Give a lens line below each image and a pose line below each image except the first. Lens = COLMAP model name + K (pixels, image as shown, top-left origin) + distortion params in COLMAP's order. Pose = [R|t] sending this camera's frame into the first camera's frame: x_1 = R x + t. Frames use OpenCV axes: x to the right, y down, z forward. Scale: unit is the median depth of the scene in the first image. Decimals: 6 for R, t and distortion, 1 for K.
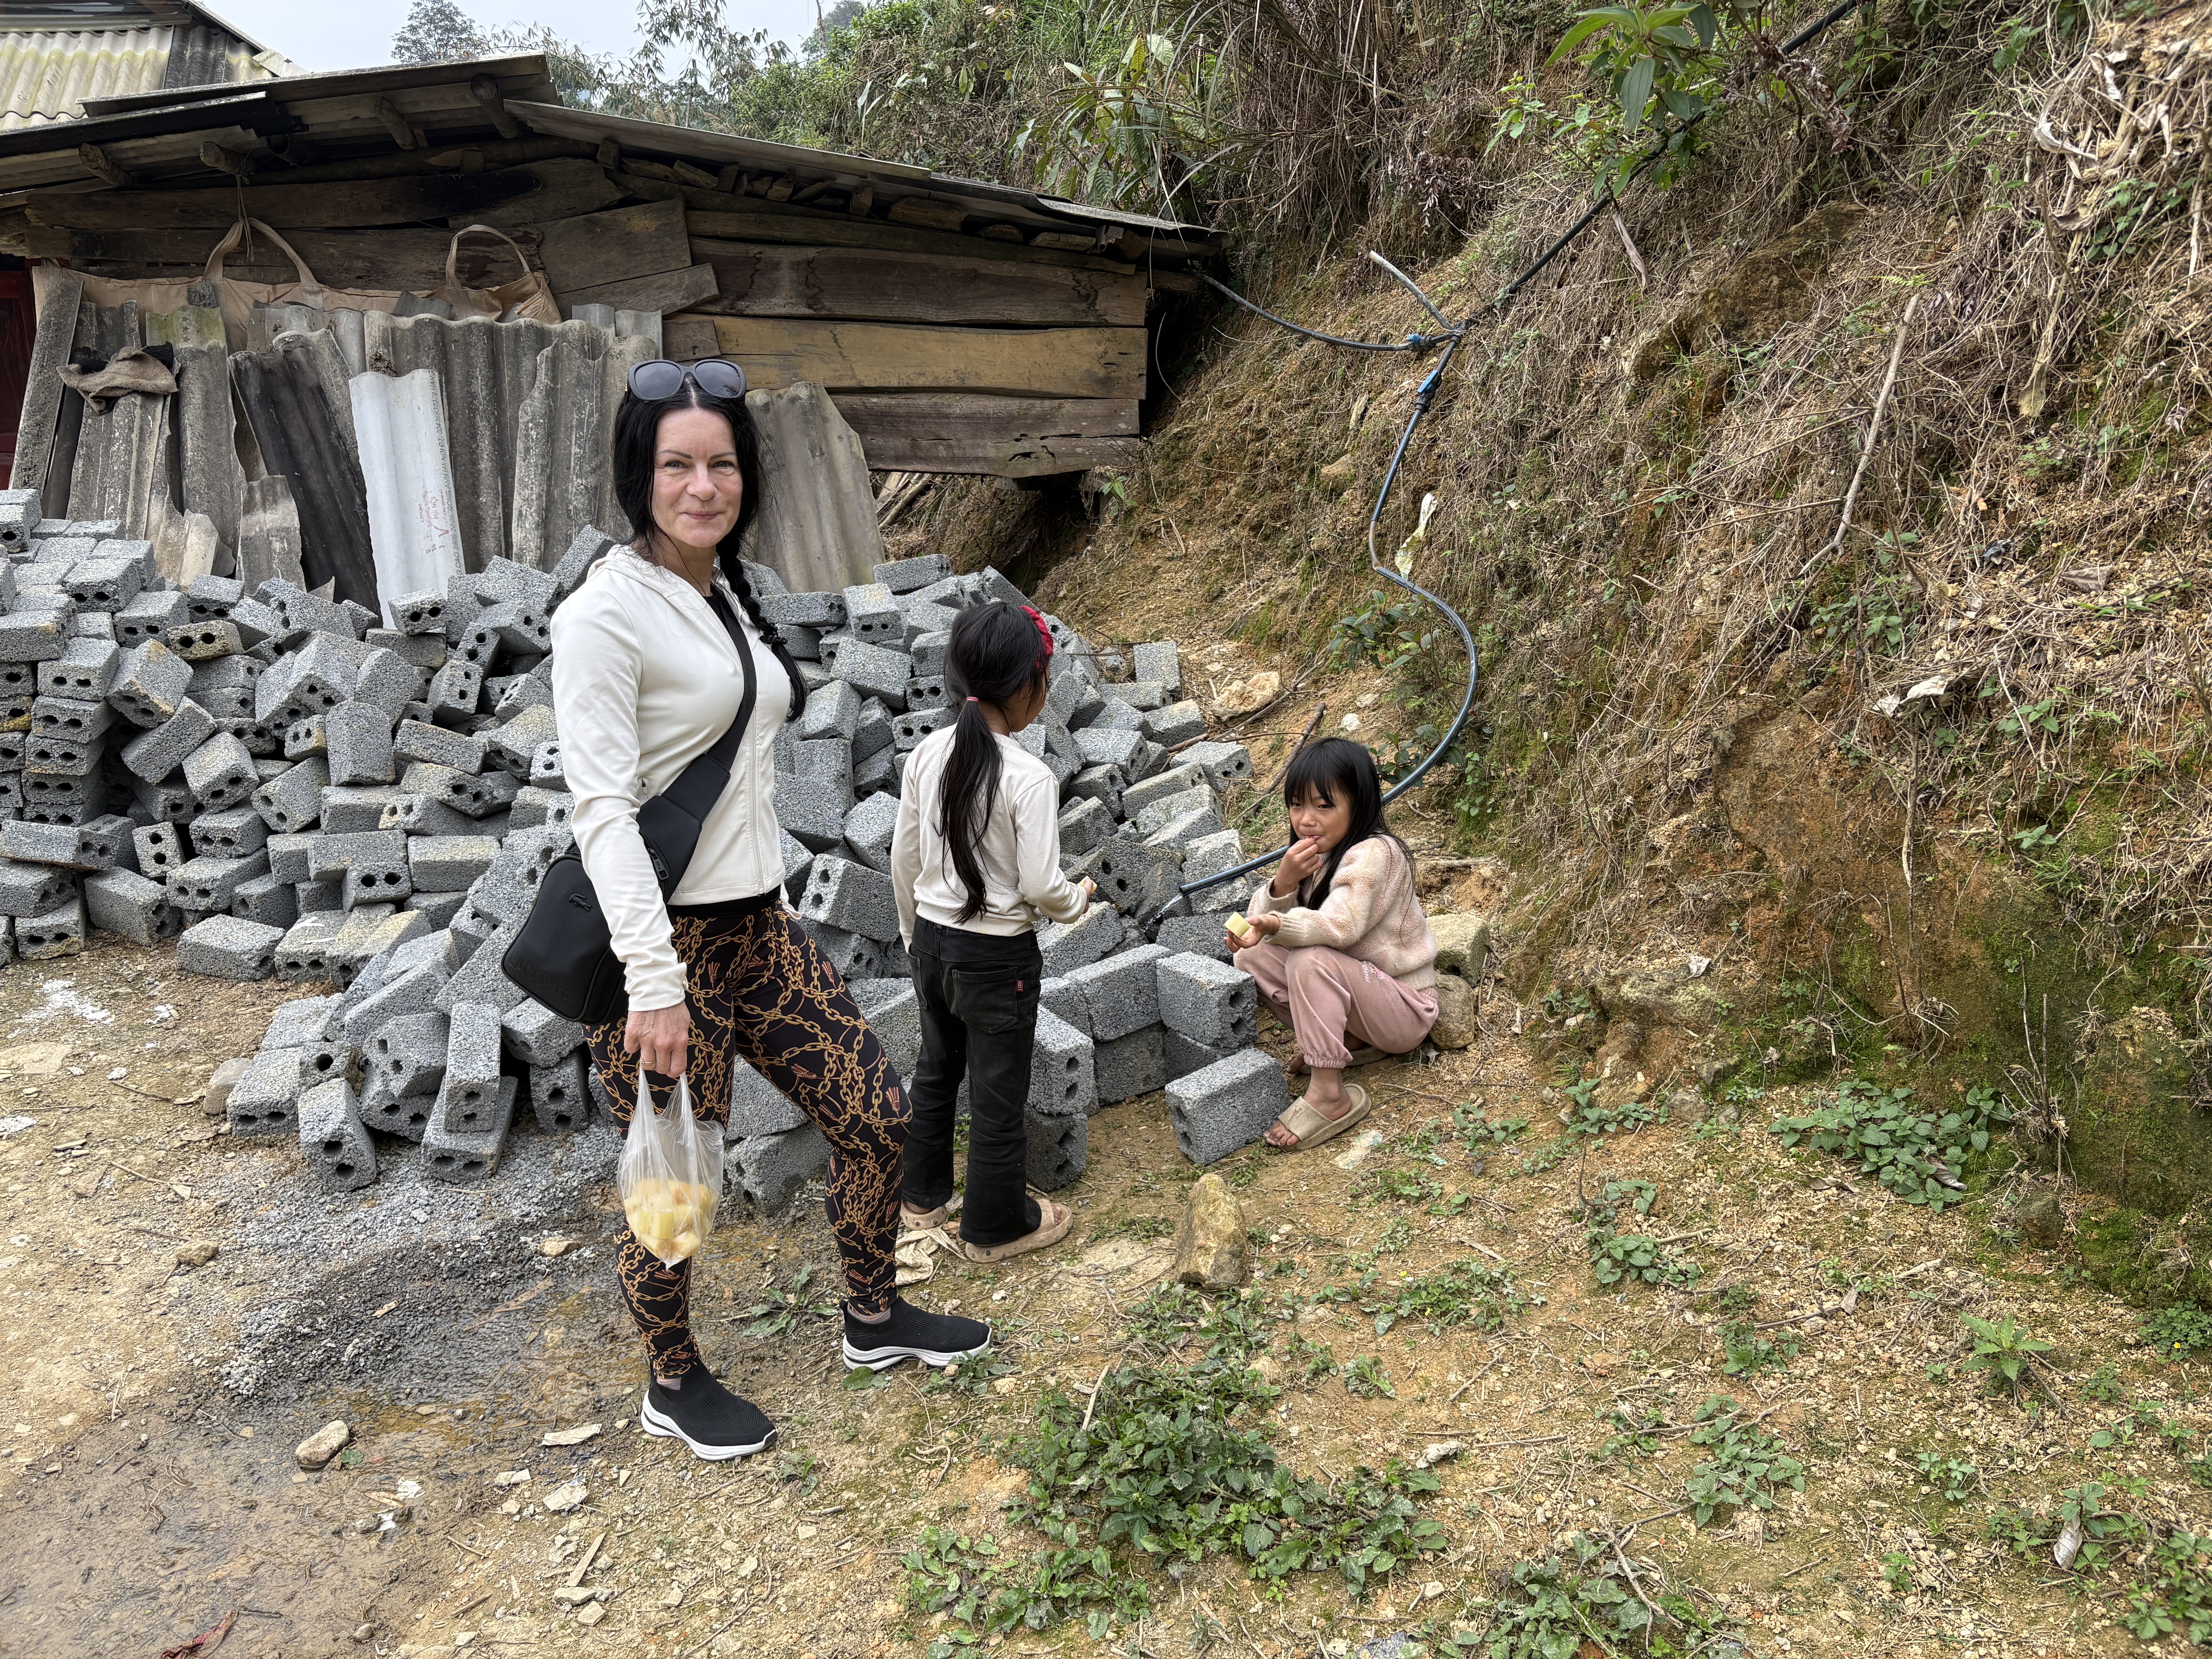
lens RADIAL K [[1650.3, 0, 1067.3], [0, 1650.3, 840.0], [0, 0, 1]] dist [0.057252, -0.050371]
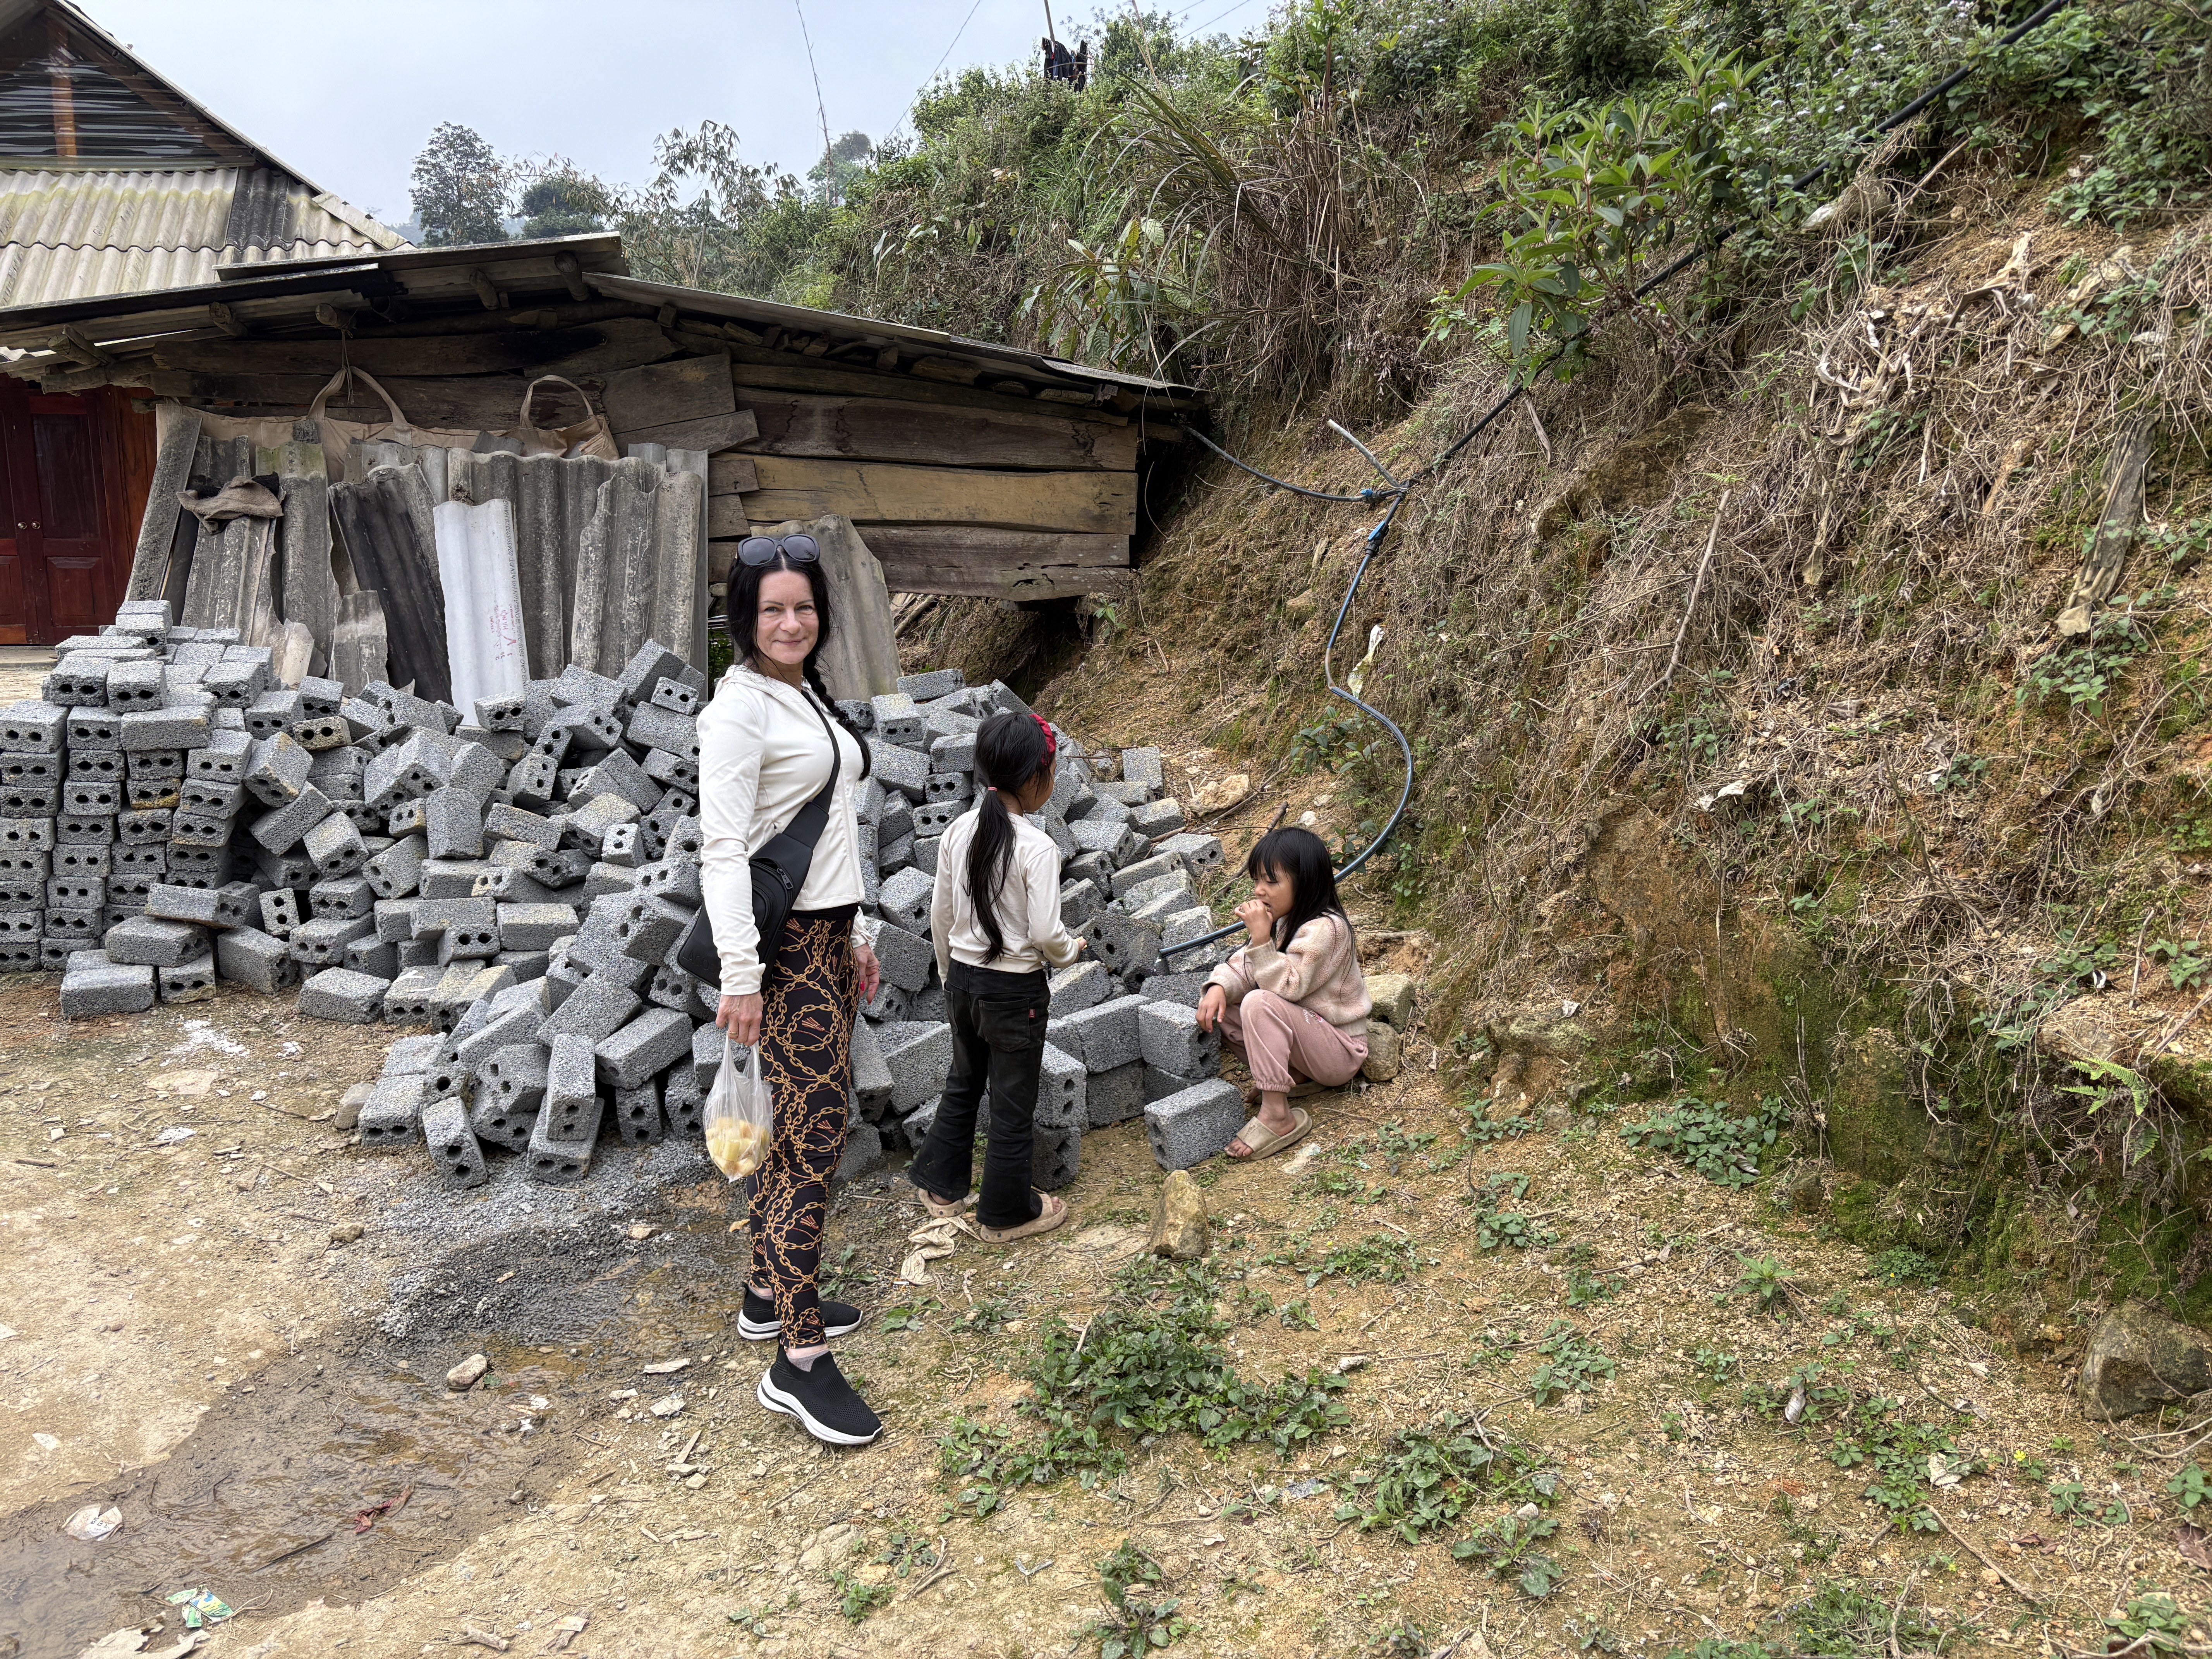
lens RADIAL K [[1650.3, 0, 1067.3], [0, 1650.3, 840.0], [0, 0, 1]] dist [0.057252, -0.050371]
pose [[0.999839, 0.015908, 0.008305, -0.010695], [-0.015334, 0.997754, -0.065201, 0.031996], [-0.009324, 0.065063, 0.997838, -0.225368]]
